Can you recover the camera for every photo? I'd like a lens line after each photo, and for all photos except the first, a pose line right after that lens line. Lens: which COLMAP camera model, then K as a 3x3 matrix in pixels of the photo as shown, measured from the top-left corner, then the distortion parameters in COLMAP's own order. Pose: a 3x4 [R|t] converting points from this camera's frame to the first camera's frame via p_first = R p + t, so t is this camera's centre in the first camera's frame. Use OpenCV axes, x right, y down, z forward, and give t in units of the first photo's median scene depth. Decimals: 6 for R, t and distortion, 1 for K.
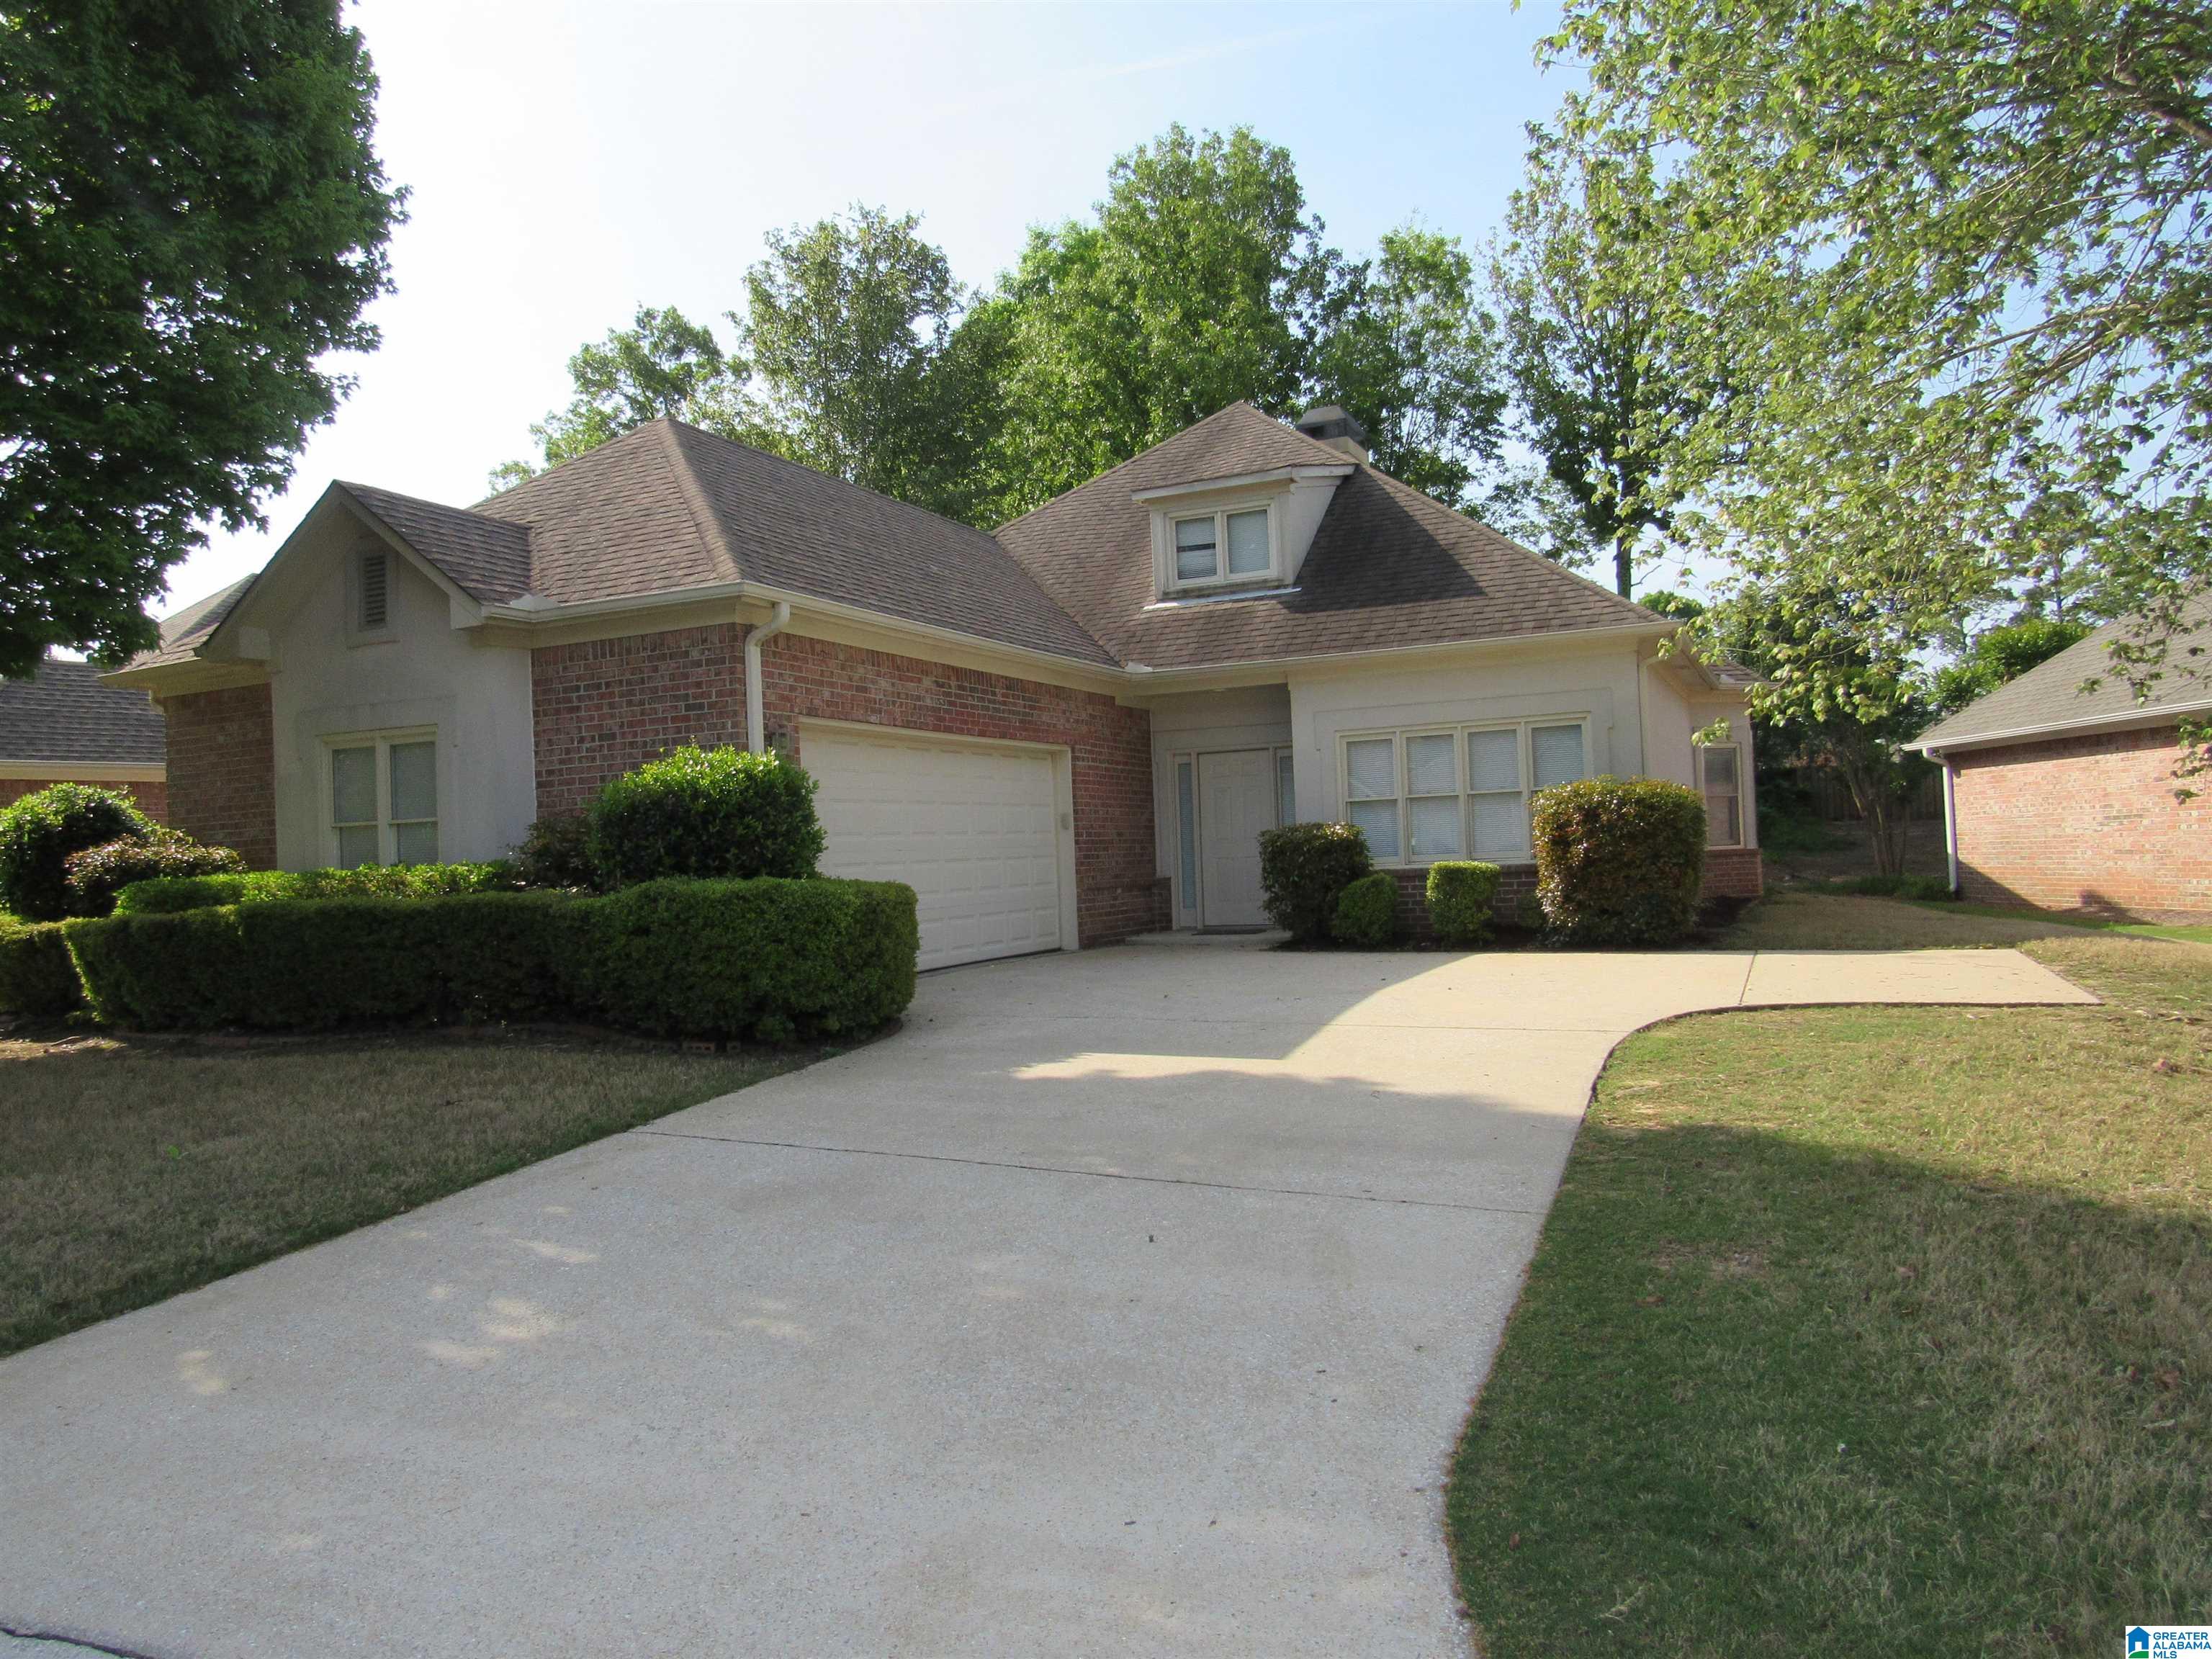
lens RADIAL K [[1566.9, 0, 1106.0], [0, 1566.9, 829.5], [0, 0, 1]] dist [-0.001679, -0.000329]
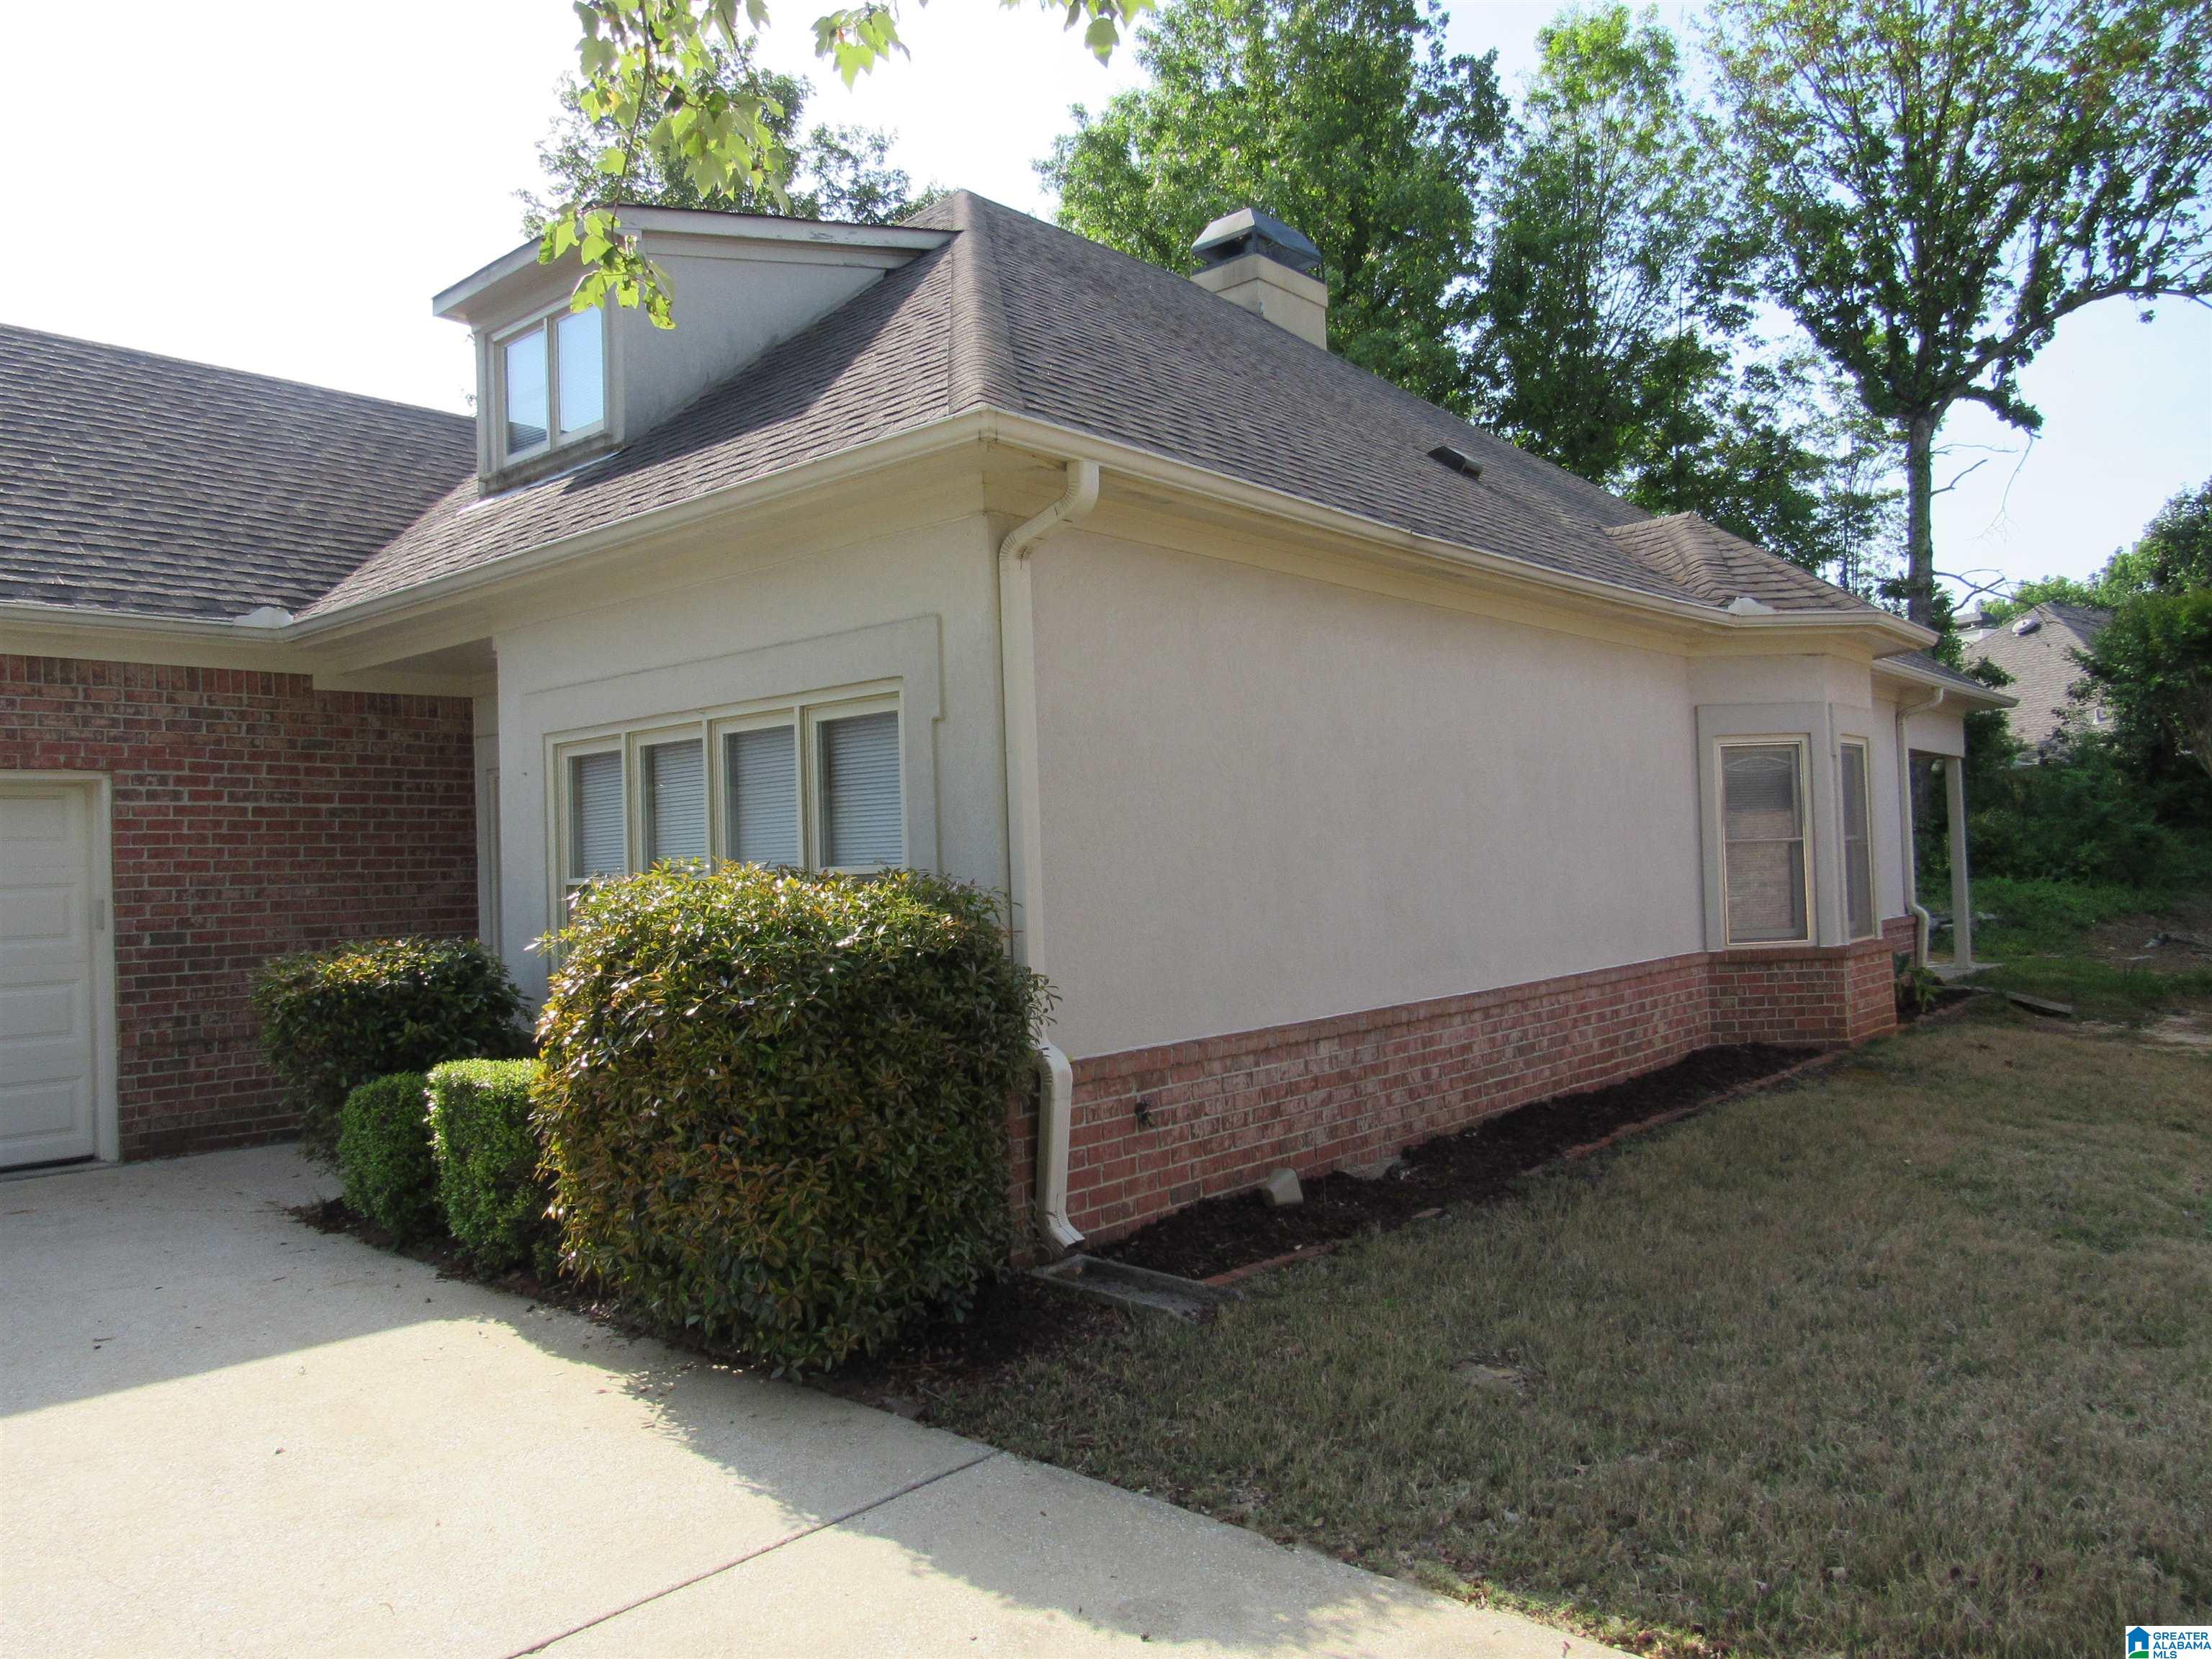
lens RADIAL K [[1566.9, 0, 1106.0], [0, 1566.9, 829.5], [0, 0, 1]] dist [-0.001679, -0.000329]
pose [[0.956083, 0.002436, -0.293086, 0.197379], [-0.001169, 0.999989, 0.004498, -0.016122], [0.293094, -0.003958, 0.956075, 0.264123]]
